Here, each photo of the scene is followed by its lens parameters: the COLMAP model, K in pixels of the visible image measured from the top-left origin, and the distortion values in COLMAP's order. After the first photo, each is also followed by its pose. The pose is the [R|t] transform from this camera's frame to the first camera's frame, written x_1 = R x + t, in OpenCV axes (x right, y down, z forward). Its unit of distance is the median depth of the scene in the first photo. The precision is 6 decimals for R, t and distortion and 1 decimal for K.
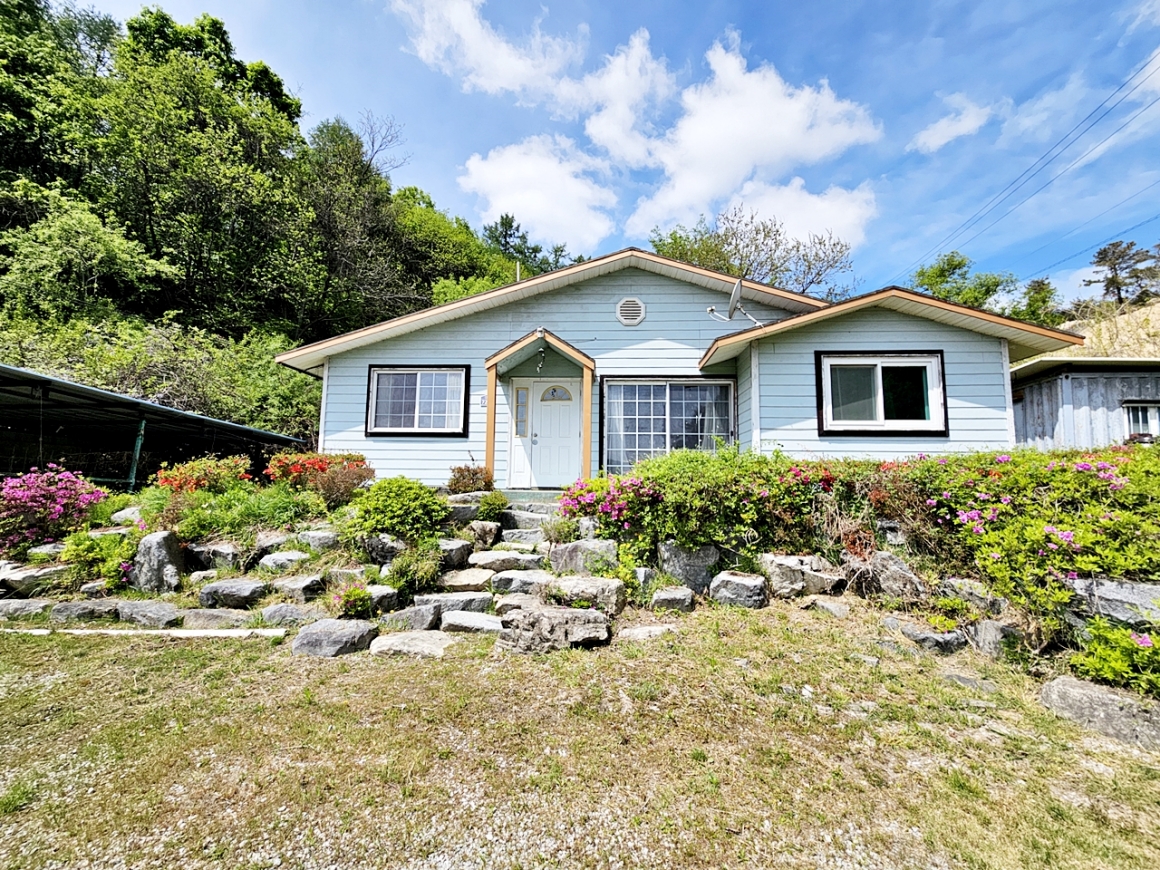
lens RADIAL K [[475.3, 0, 577.8], [0, 475.3, 434.5], [0, 0, 1]] dist [-0.000592, 0.000095]
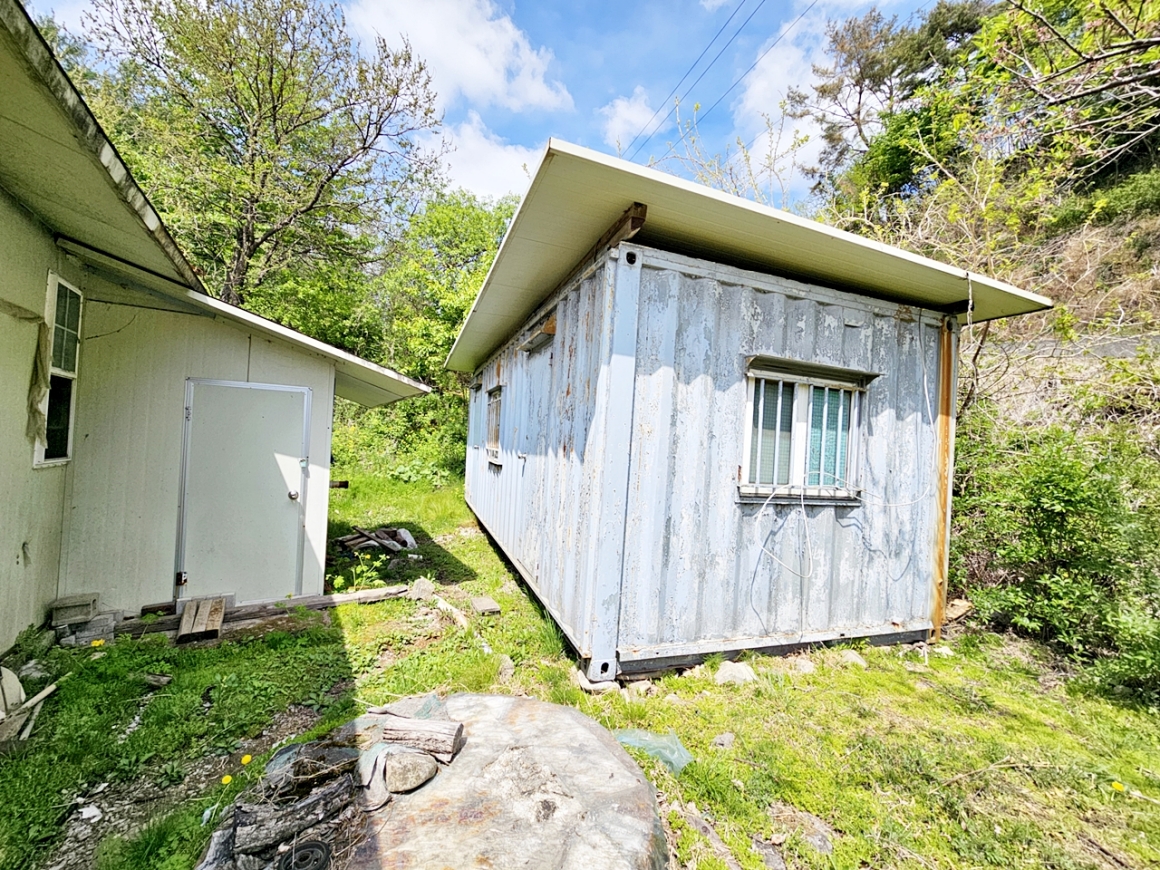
lens RADIAL K [[475.3, 0, 578.0], [0, 475.3, 432.9], [0, 0, 1]] dist [-0.000592, 0.000095]
pose [[0.832559, 0.028635, 0.553195, 1.084707], [-0.082584, 0.993919, 0.072841, -0.042872], [-0.547745, -0.106330, 0.829861, 0.981910]]
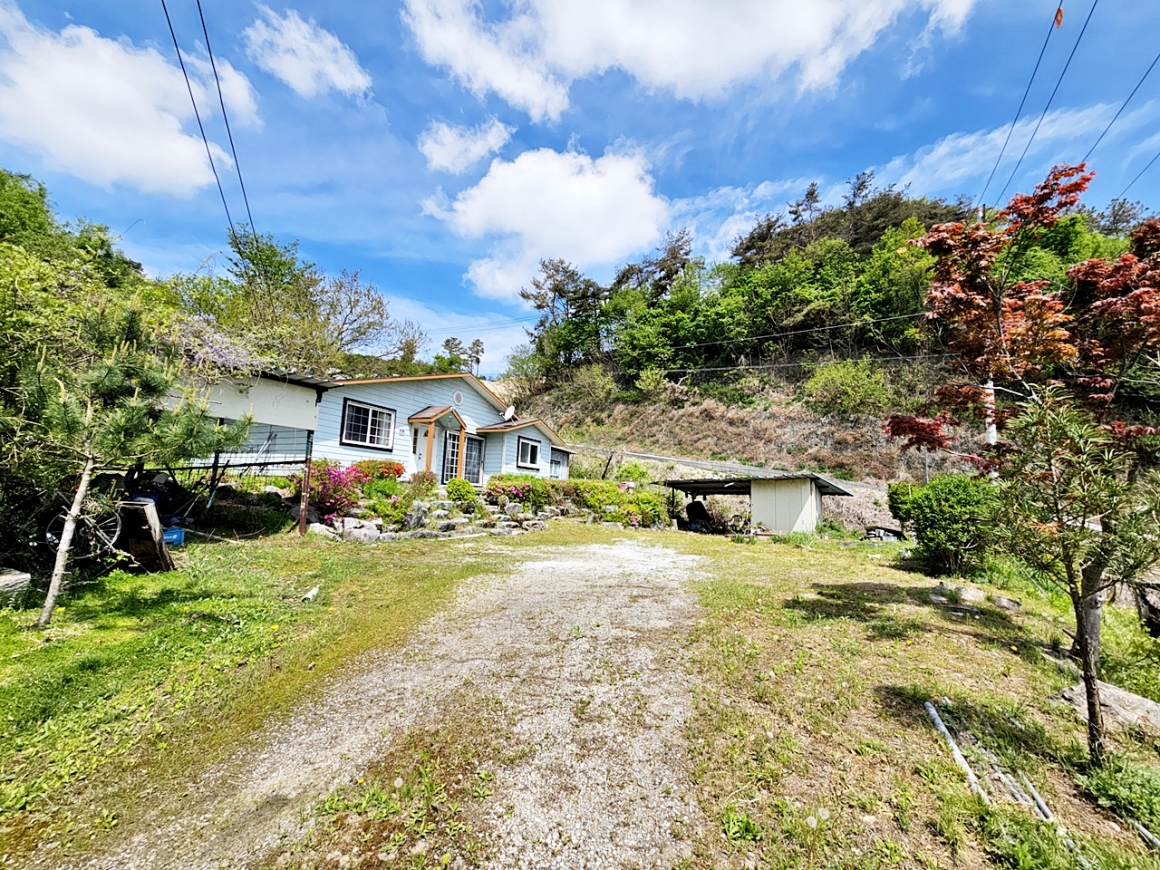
lens RADIAL K [[475.3, 0, 579.5], [0, 475.3, 436.5], [0, 0, 1]] dist [-0.000592, 0.000095]
pose [[0.359022, 0.122077, 0.925311, -1.888918], [-0.133010, 0.987982, -0.078737, -0.006252], [-0.923803, -0.094807, 0.370944, -0.312327]]
